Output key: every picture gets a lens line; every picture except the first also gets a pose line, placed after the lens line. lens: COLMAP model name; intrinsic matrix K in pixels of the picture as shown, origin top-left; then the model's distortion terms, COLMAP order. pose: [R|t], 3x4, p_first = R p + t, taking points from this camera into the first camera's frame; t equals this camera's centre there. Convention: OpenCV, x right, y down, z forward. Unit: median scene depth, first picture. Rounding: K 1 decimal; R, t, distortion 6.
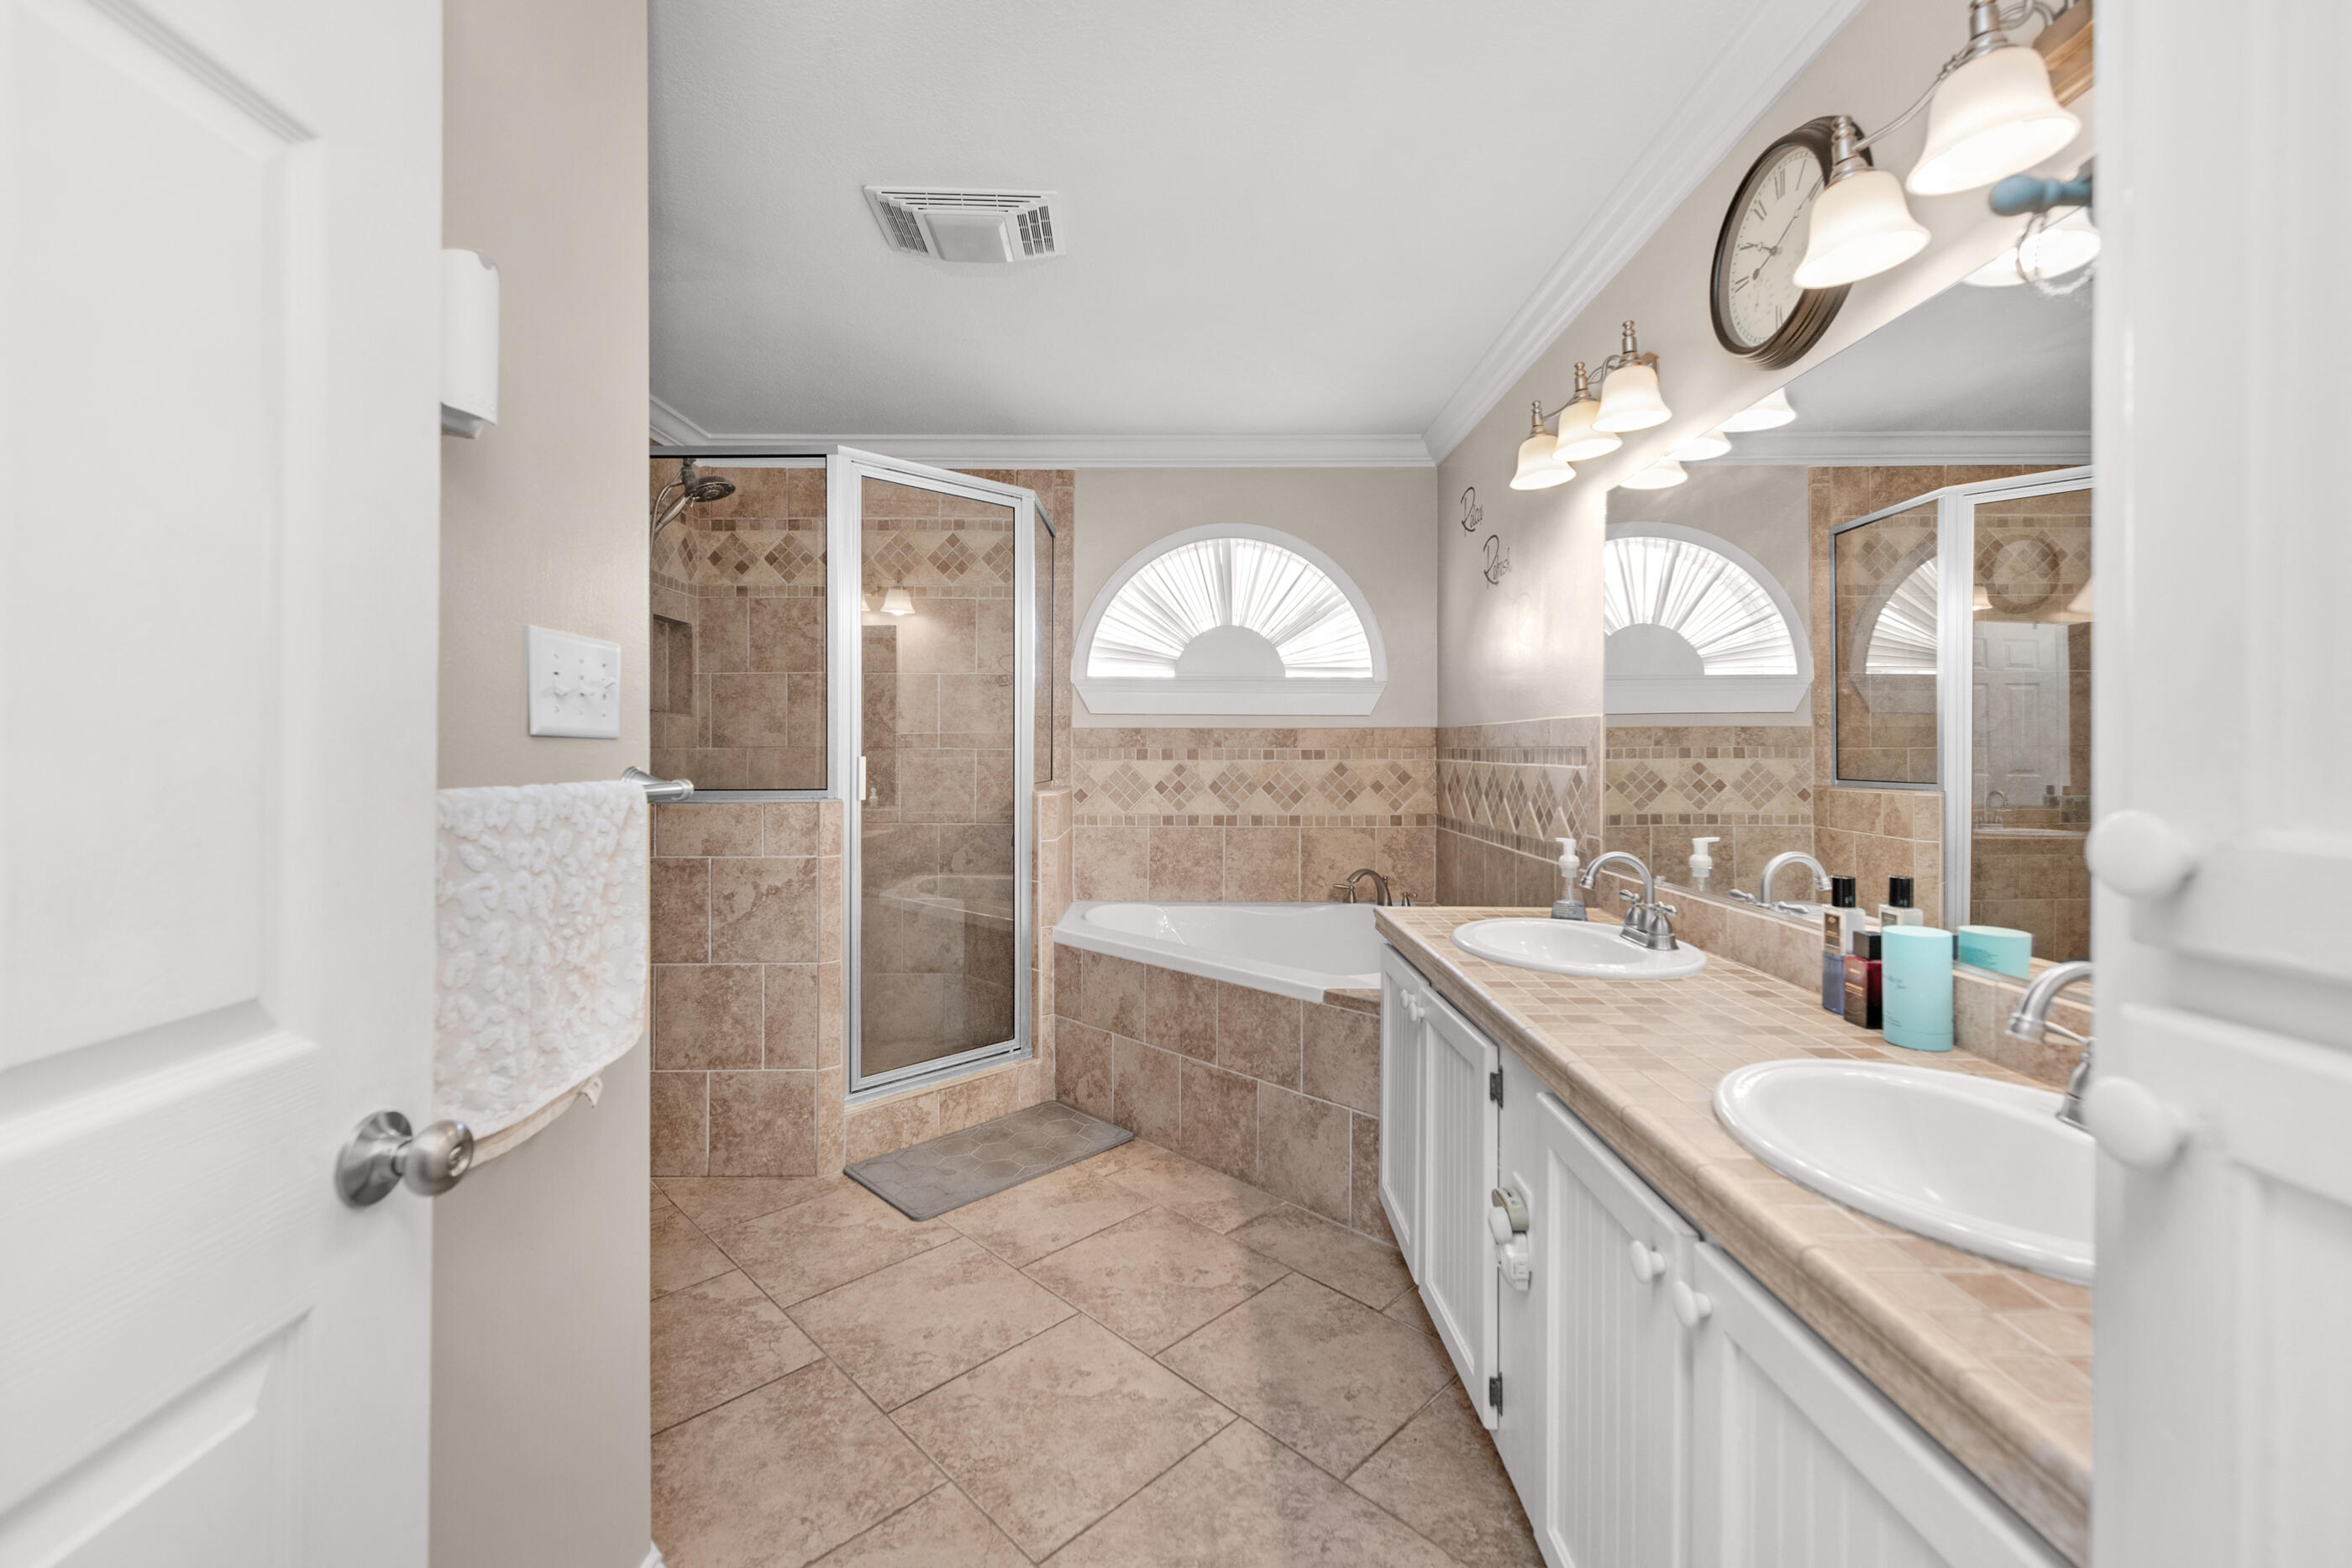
lens RADIAL K [[936.1, 0, 1182.2], [0, 936.1, 778.5], [0, 0, 1]] dist [0.002499, 0.000286]
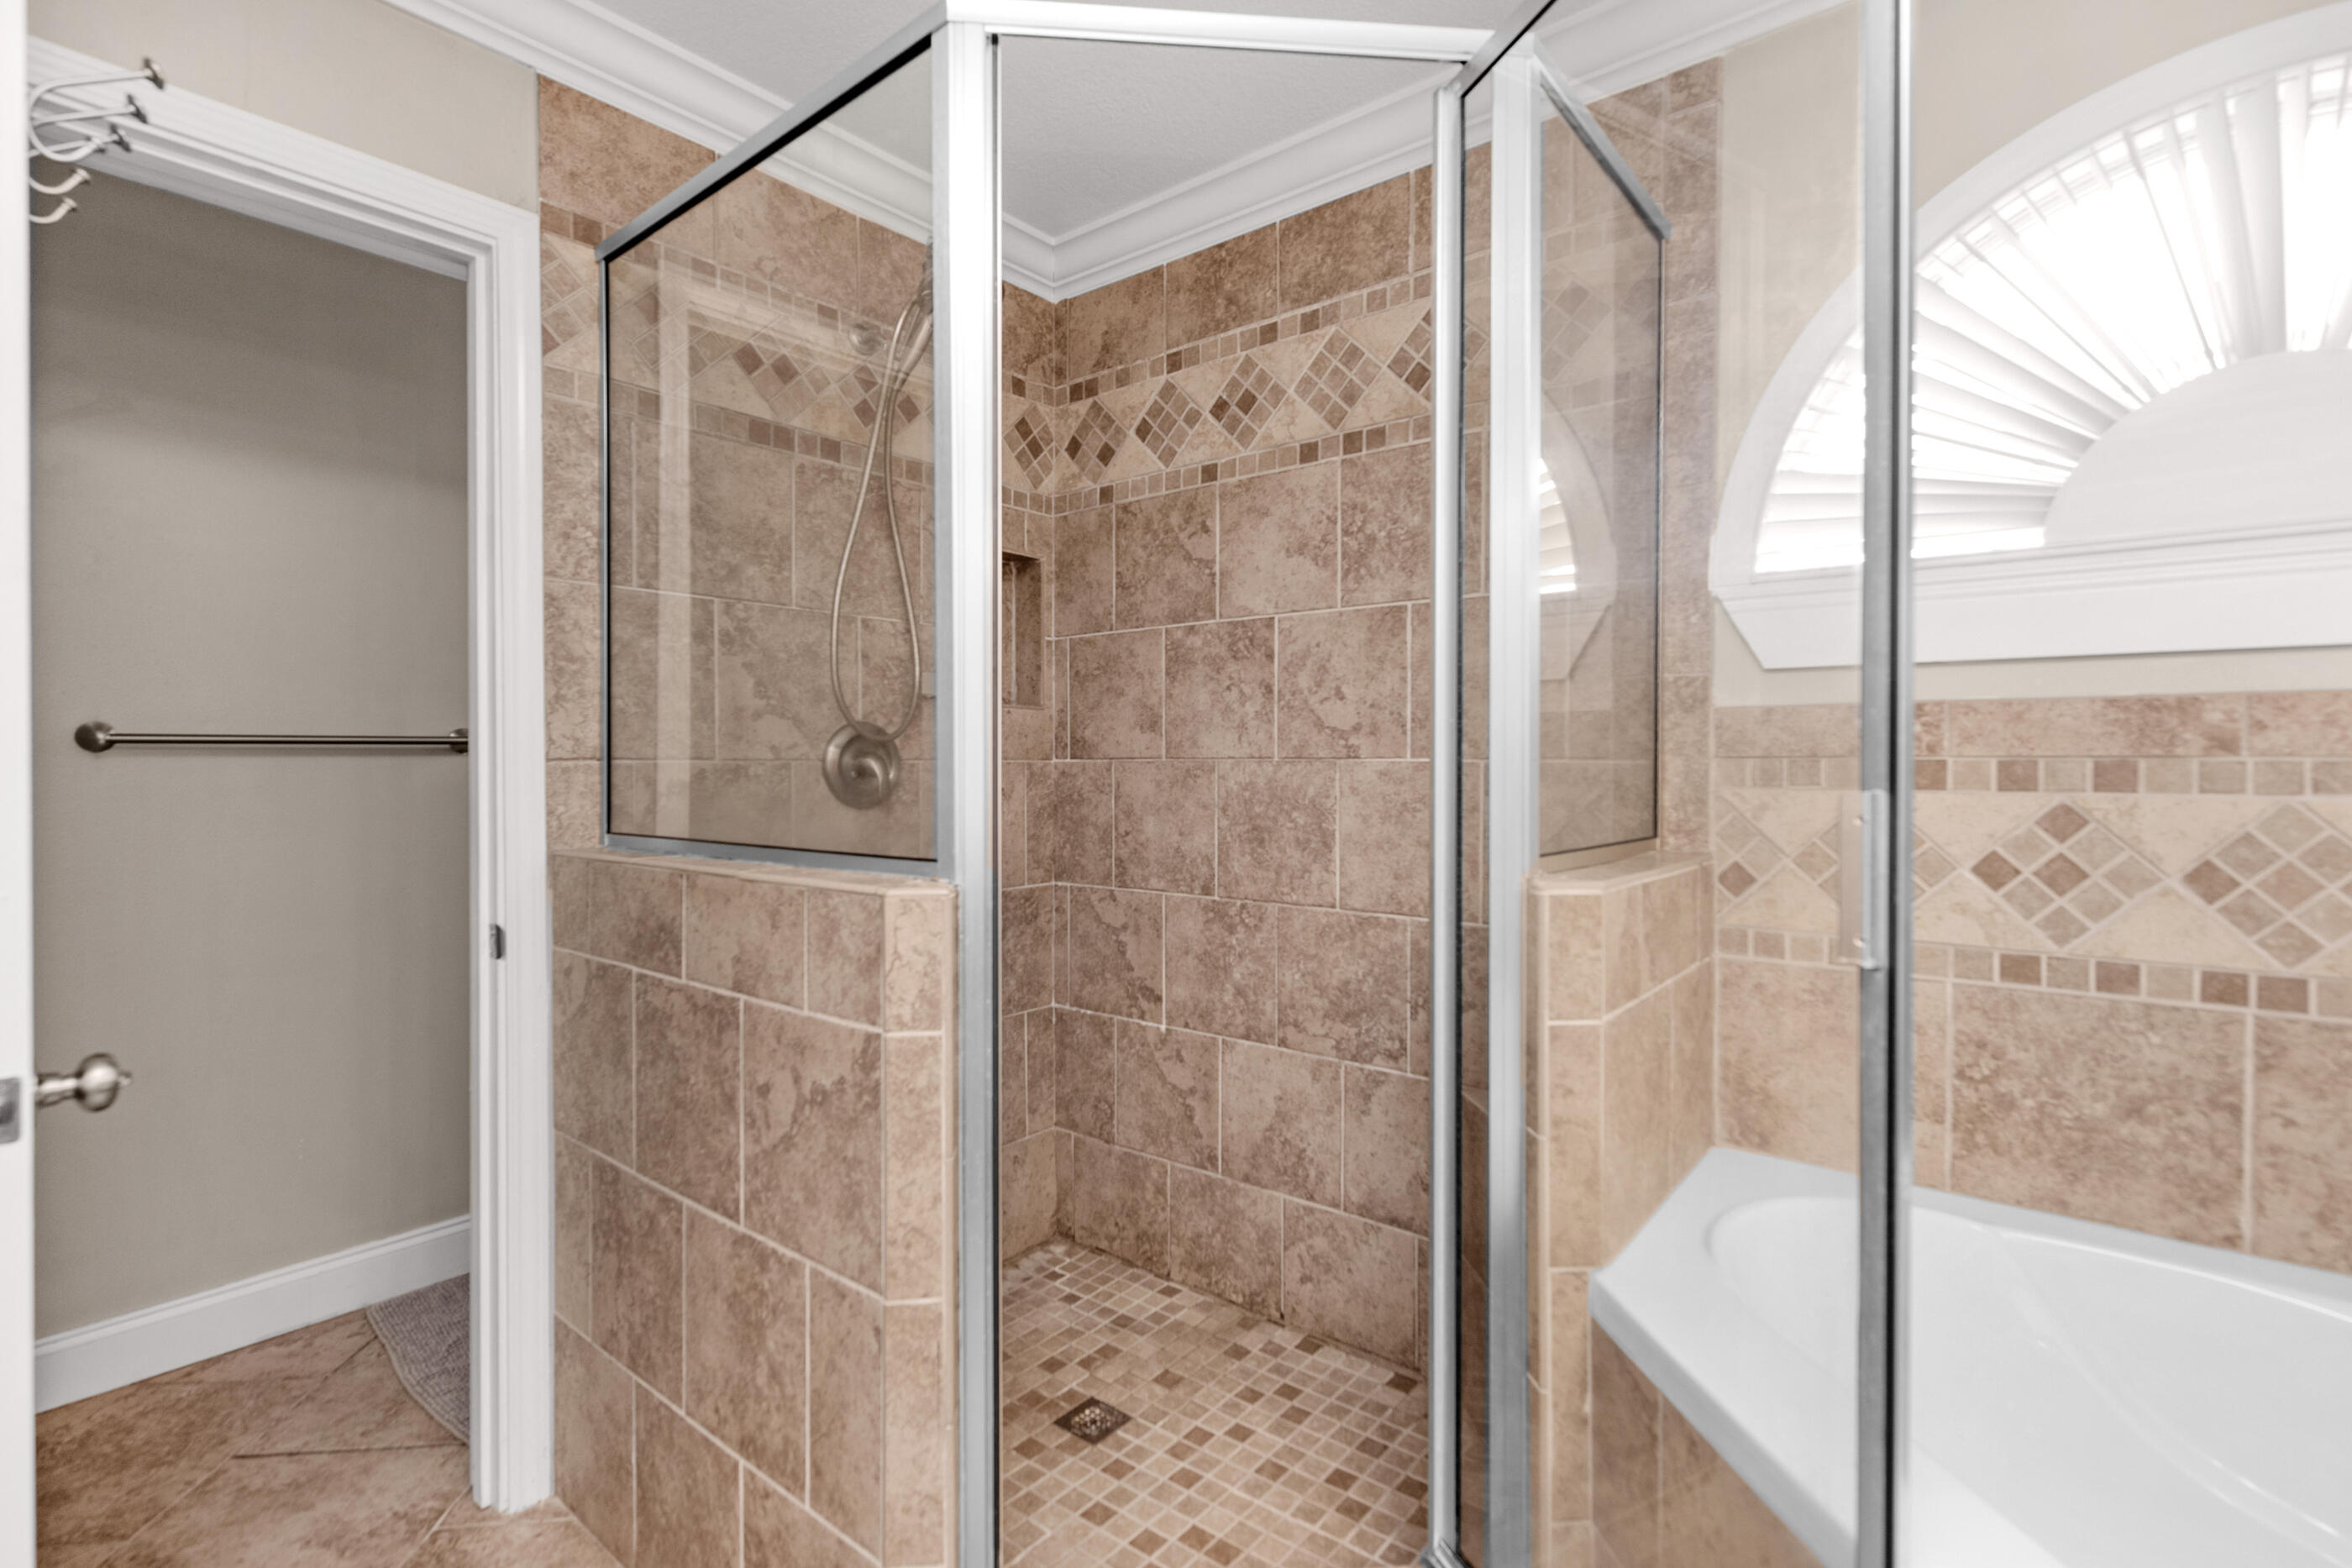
lens RADIAL K [[1083.2, 0, 1177.3], [0, 1083.2, 764.8], [0, 0, 1]] dist [0.004522, -0.000877]
pose [[0.772015, 0.000879, -0.635604, -0.000530], [-0.018981, 0.999585, -0.021672, -0.015571], [0.635321, 0.028795, 0.771711, 0.504779]]
